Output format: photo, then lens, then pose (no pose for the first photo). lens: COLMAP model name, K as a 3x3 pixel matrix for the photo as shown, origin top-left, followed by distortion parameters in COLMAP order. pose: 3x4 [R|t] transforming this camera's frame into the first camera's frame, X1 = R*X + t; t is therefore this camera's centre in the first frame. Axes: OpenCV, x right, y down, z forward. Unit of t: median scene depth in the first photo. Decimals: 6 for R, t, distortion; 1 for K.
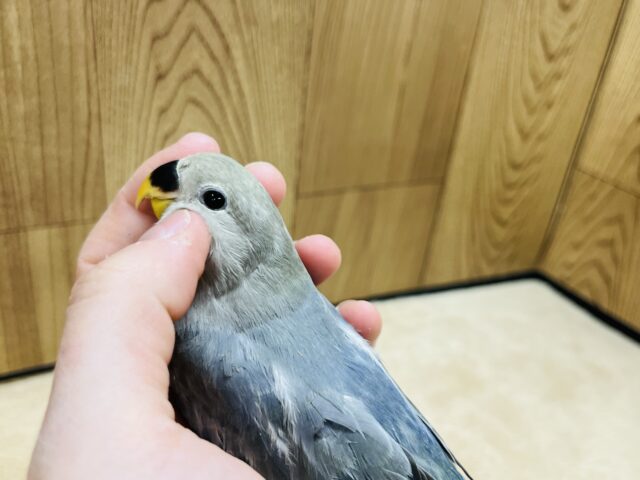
lens RADIAL K [[622.2, 0, 317.7], [0, 622.2, 240.1], [0, 0, 1]] dist [-0.009554, -0.010472]
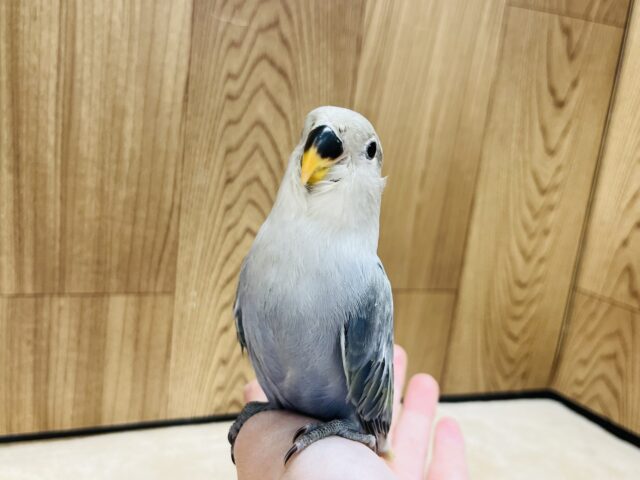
lens RADIAL K [[614.8, 0, 320.0], [0, 614.8, 240.0], [0, 0, 1]] dist [0.000822, -0.033560]
pose [[0.998512, 0.024081, -0.048931, 0.001556], [-0.038059, 0.950309, -0.308972, 0.224120], [0.039059, 0.310374, 0.949812, -0.157923]]
